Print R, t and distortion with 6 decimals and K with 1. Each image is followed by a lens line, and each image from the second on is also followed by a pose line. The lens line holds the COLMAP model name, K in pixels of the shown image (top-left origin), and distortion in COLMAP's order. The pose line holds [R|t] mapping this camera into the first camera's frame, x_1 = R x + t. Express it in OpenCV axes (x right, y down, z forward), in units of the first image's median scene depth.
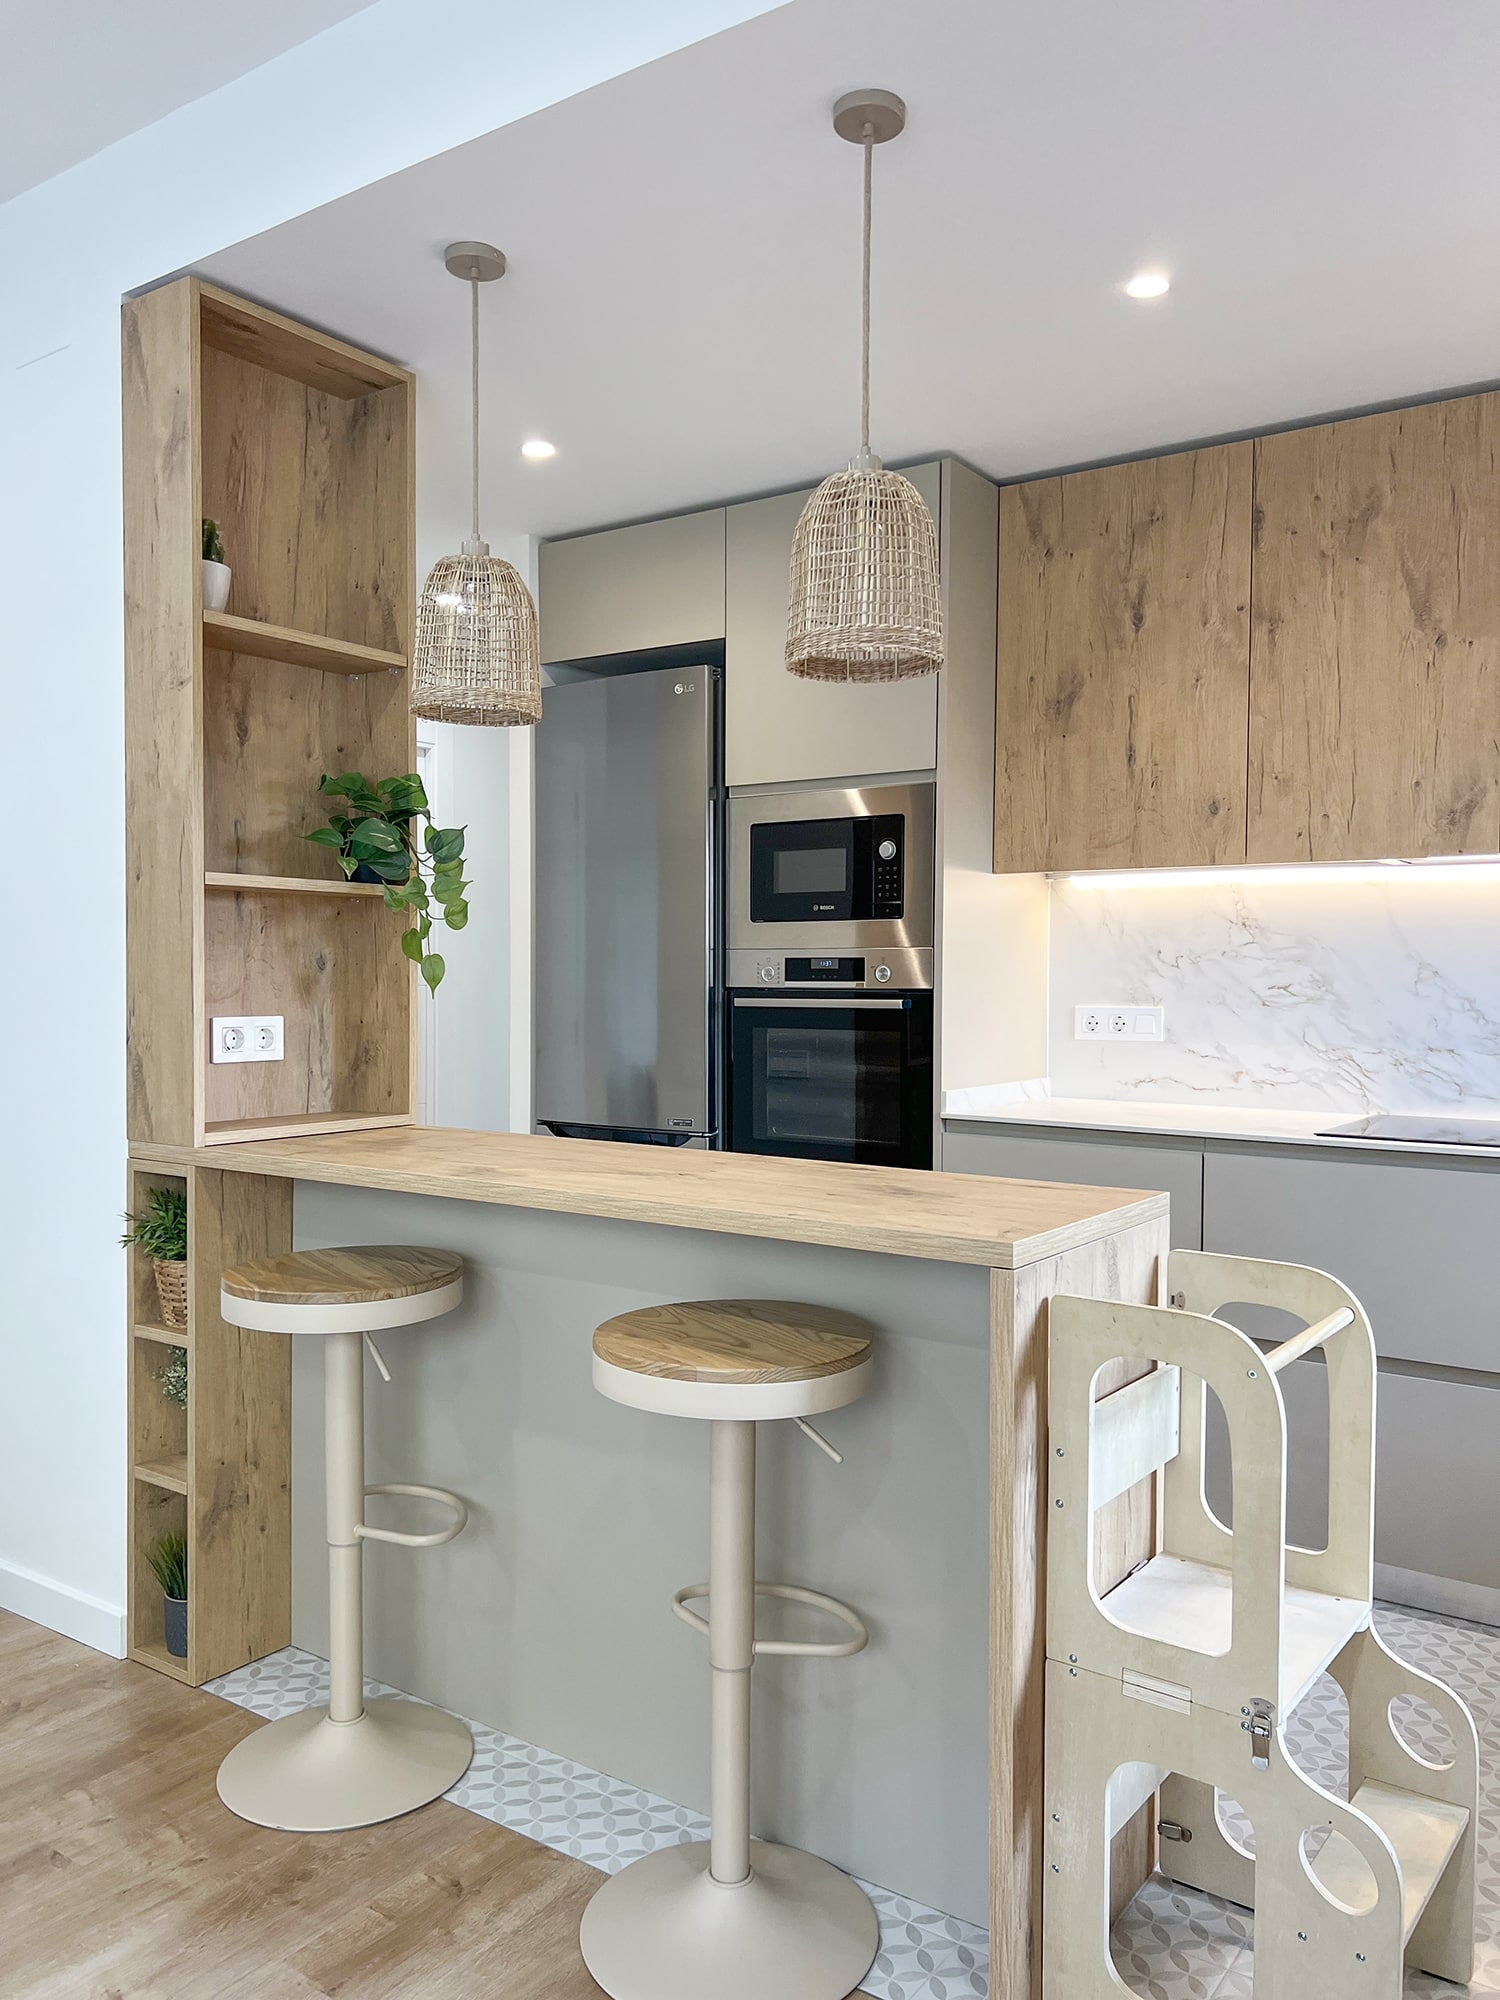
lens RADIAL K [[1501.9, 0, 746.9], [0, 1501.9, 1019.9], [0, 0, 1]] dist [0.032961, -0.032662]
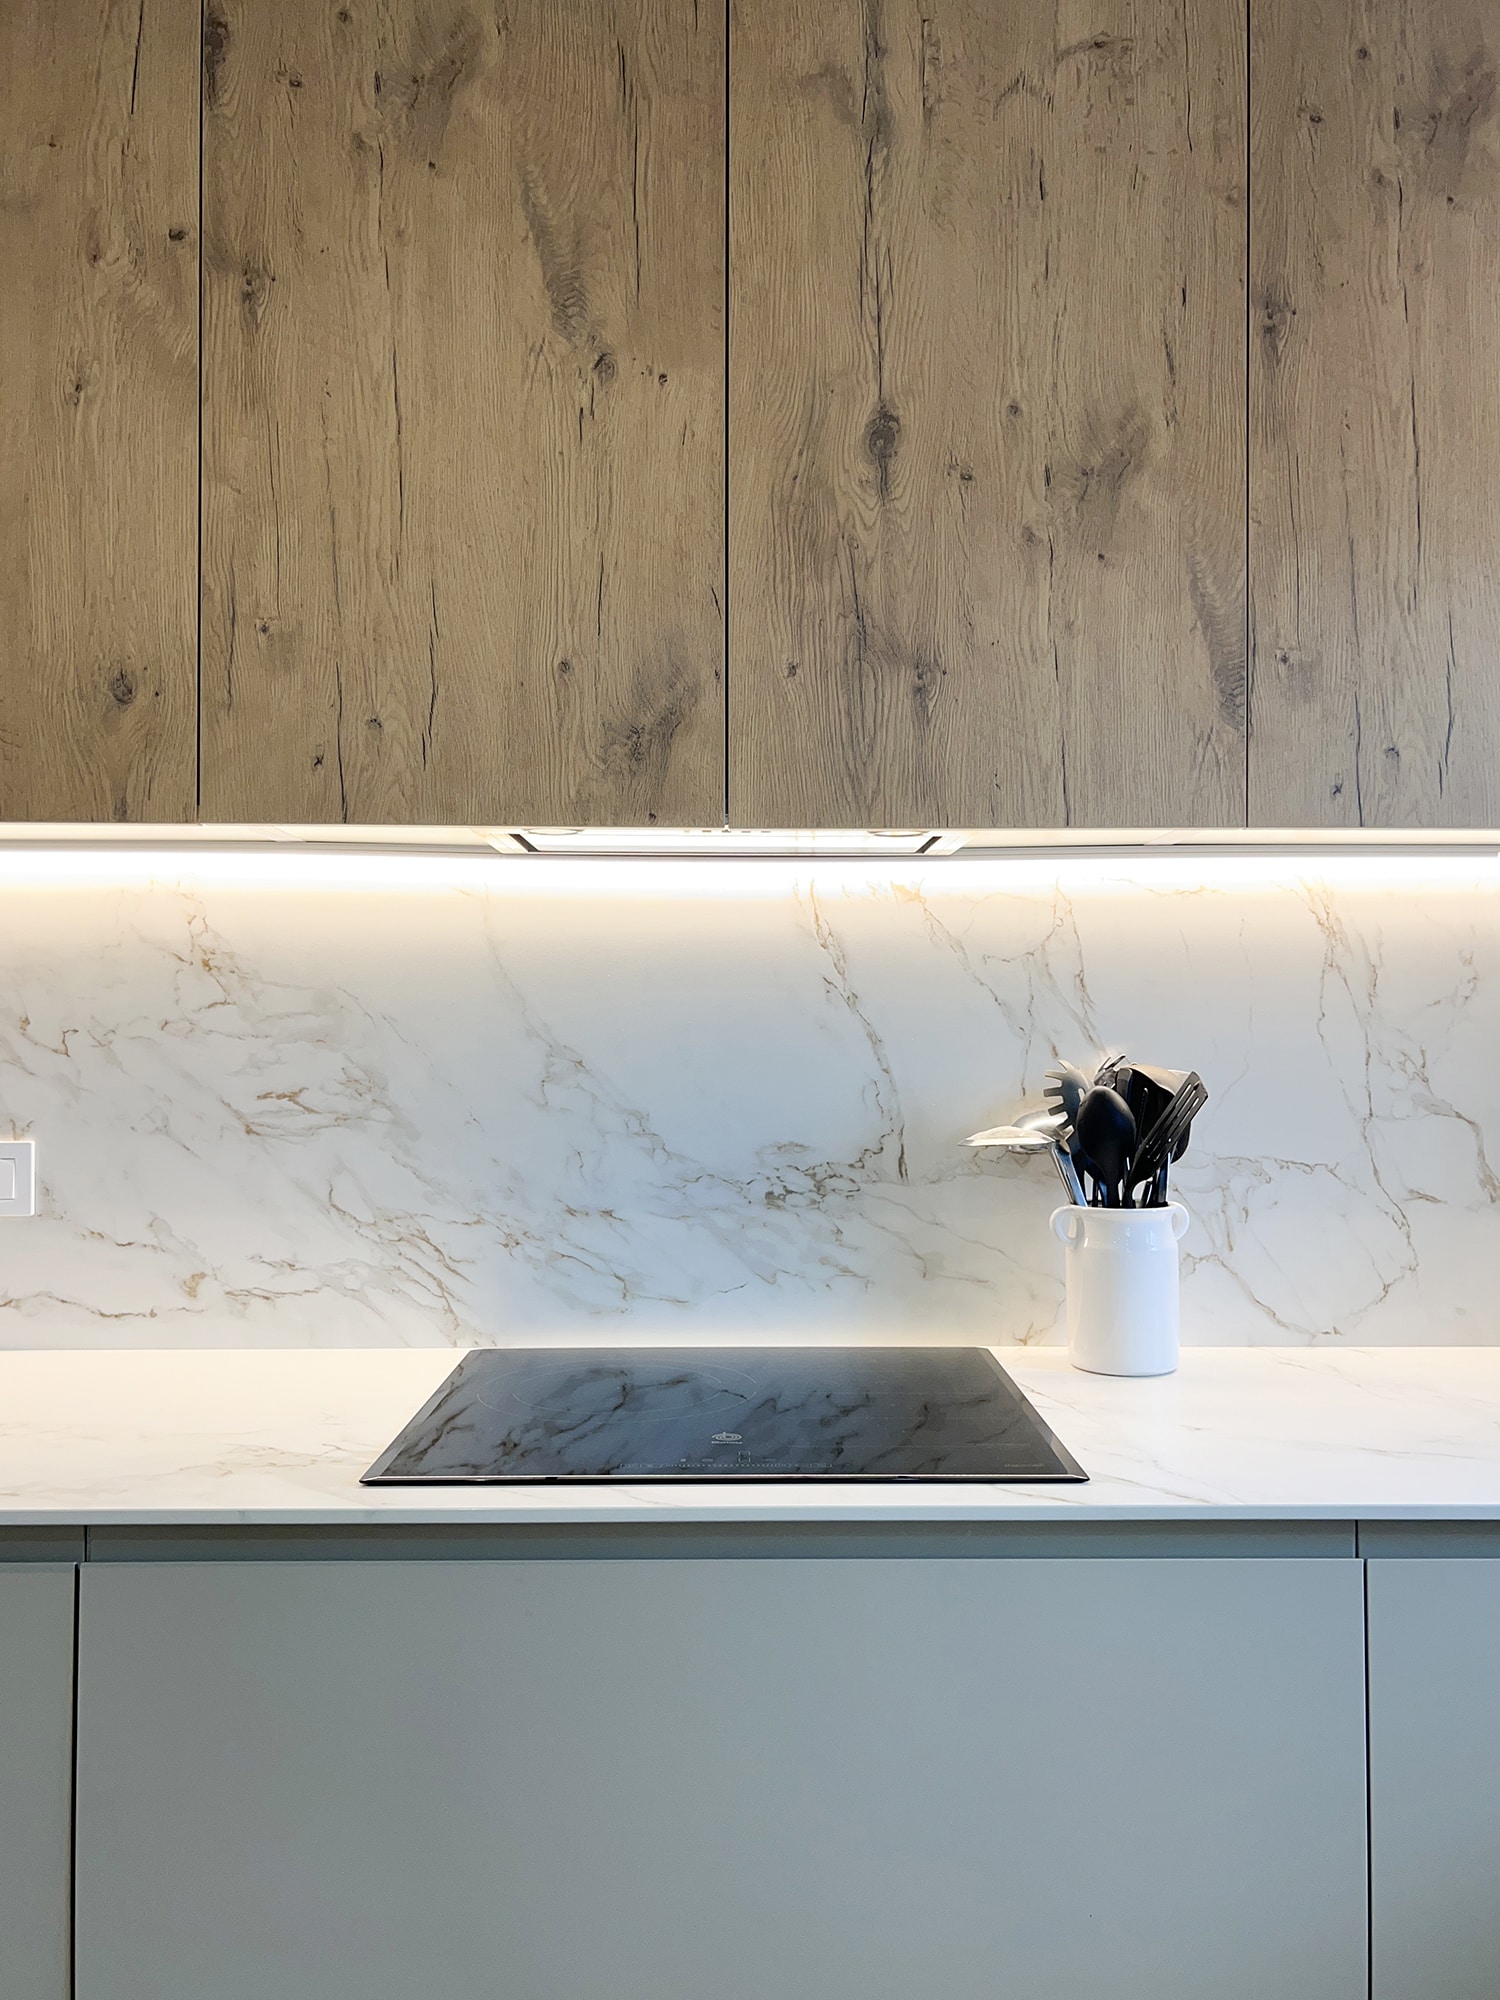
lens RADIAL K [[1571.3, 0, 750.0], [0, 1571.3, 1000.0], [0, 0, 1]] dist [0.078729, -0.109484]
pose [[0.811905, 0.005732, 0.583762, 0.213445], [0.021896, 0.998949, -0.040262, -0.033949], [-0.583379, 0.045471, 0.810926, 0.594805]]
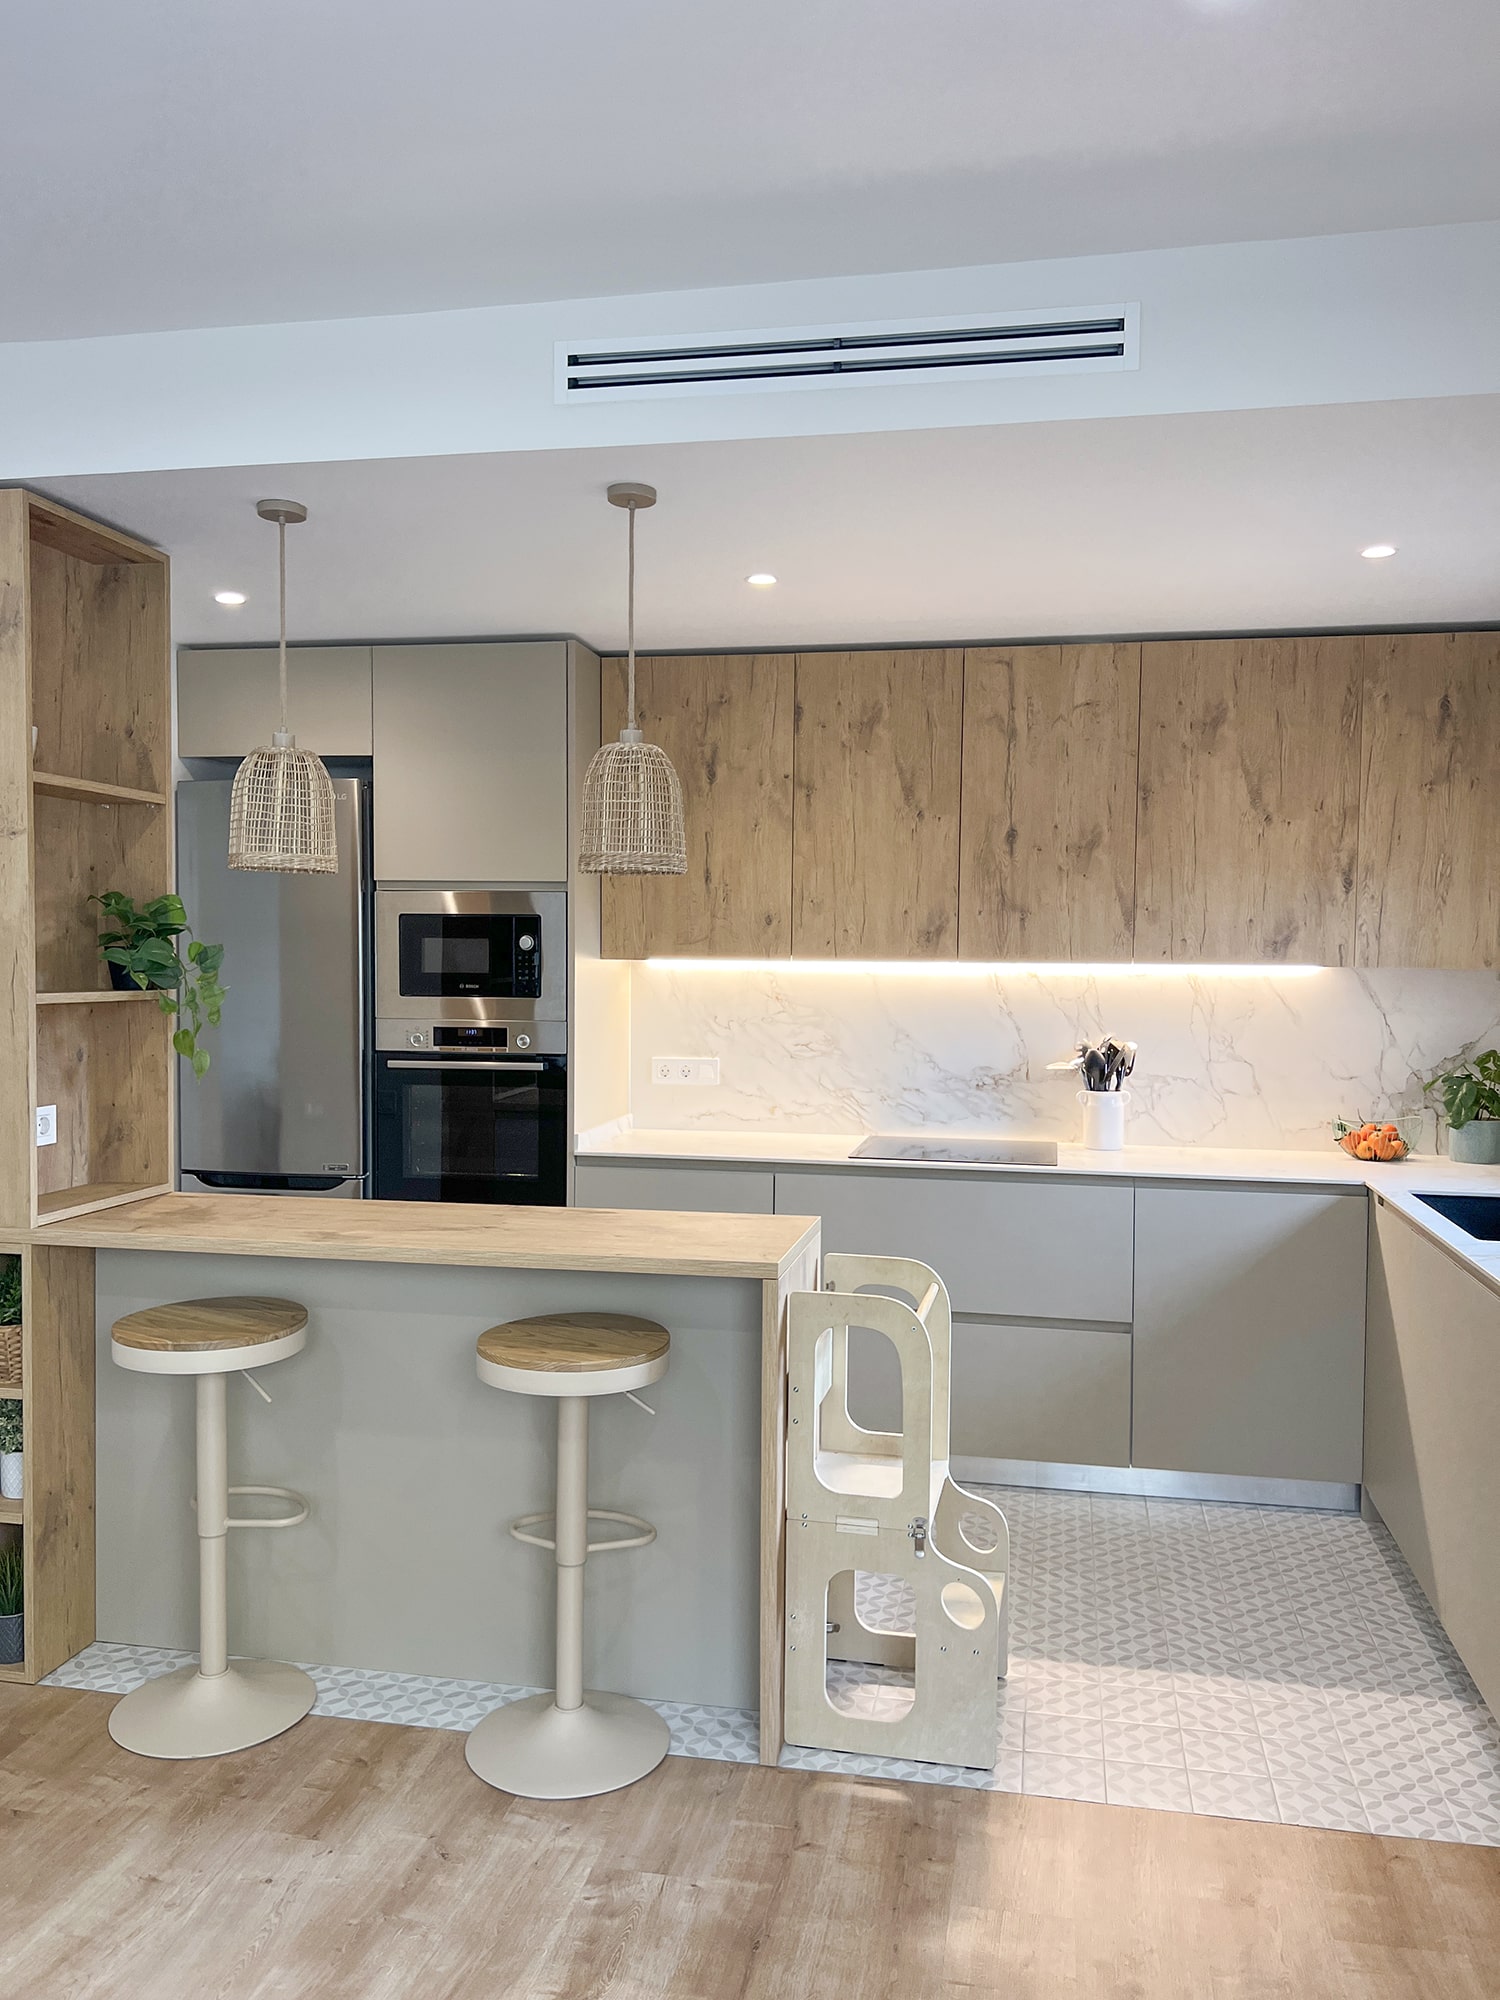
lens RADIAL K [[1501.1, 0, 753.3], [0, 1501.1, 1023.7], [0, 0, 1]] dist [0.067304, -0.086059]
pose [[0.913492, -0.015761, 0.406551, -0.286779], [0.007708, 0.999740, 0.021438, -0.083765], [-0.406783, -0.016450, 0.913377, -0.267879]]
